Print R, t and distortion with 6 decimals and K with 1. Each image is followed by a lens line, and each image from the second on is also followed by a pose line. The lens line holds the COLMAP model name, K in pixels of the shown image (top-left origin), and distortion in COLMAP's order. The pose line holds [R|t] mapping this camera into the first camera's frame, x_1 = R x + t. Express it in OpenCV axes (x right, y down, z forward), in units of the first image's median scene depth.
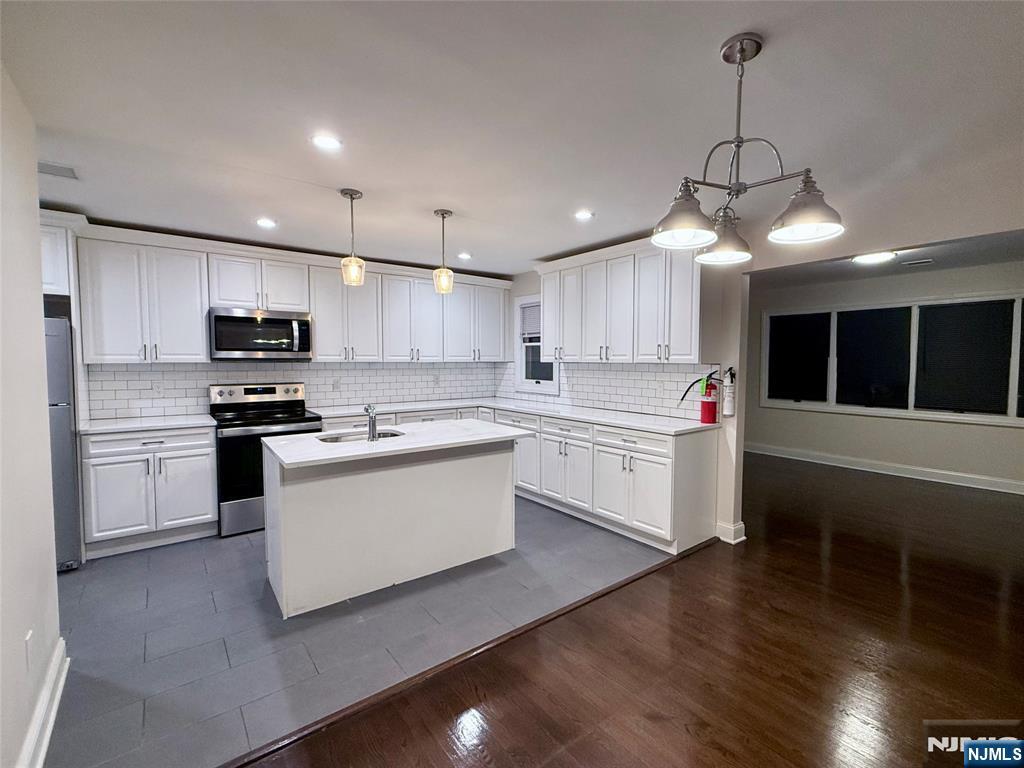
lens RADIAL K [[444.7, 0, 502.7], [0, 444.7, 381.4], [0, 0, 1]] dist [-0.001359, -0.000227]
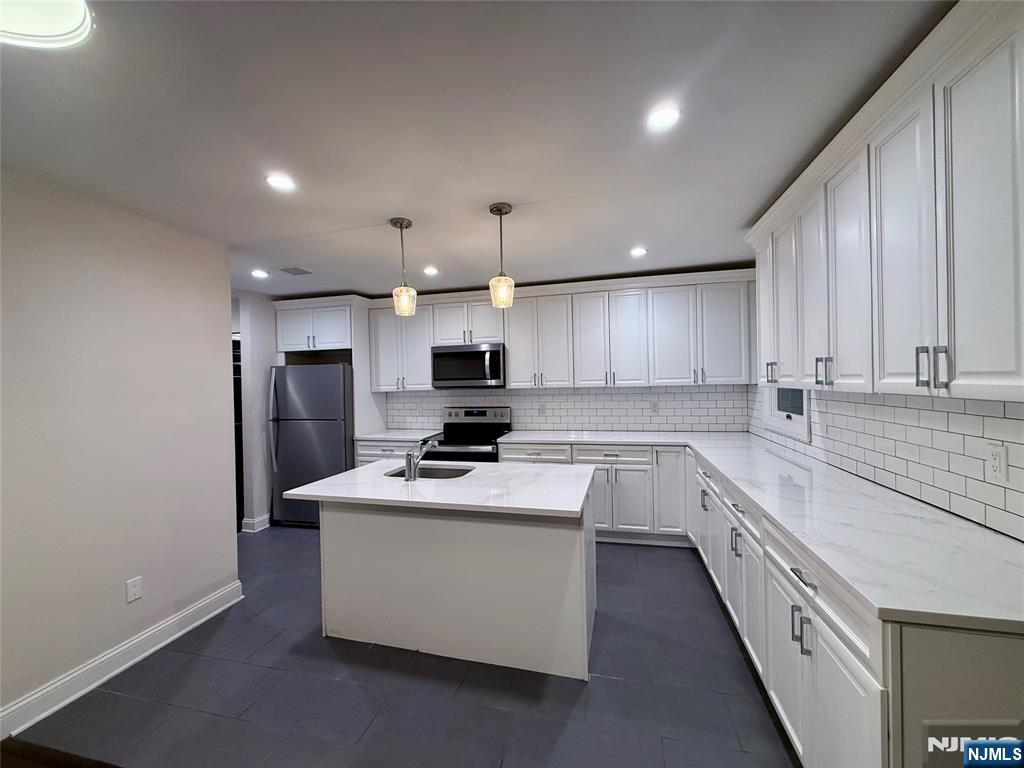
lens RADIAL K [[388.6, 0, 512.0], [0, 388.6, 384.0], [0, 0, 1]] dist [-0.000014, 0.000005]
pose [[0.642701, -0.012141, -0.766021, 0.300129], [-0.012021, 0.999592, -0.025929, -0.030813], [0.766023, 0.025873, 0.642293, 0.414928]]
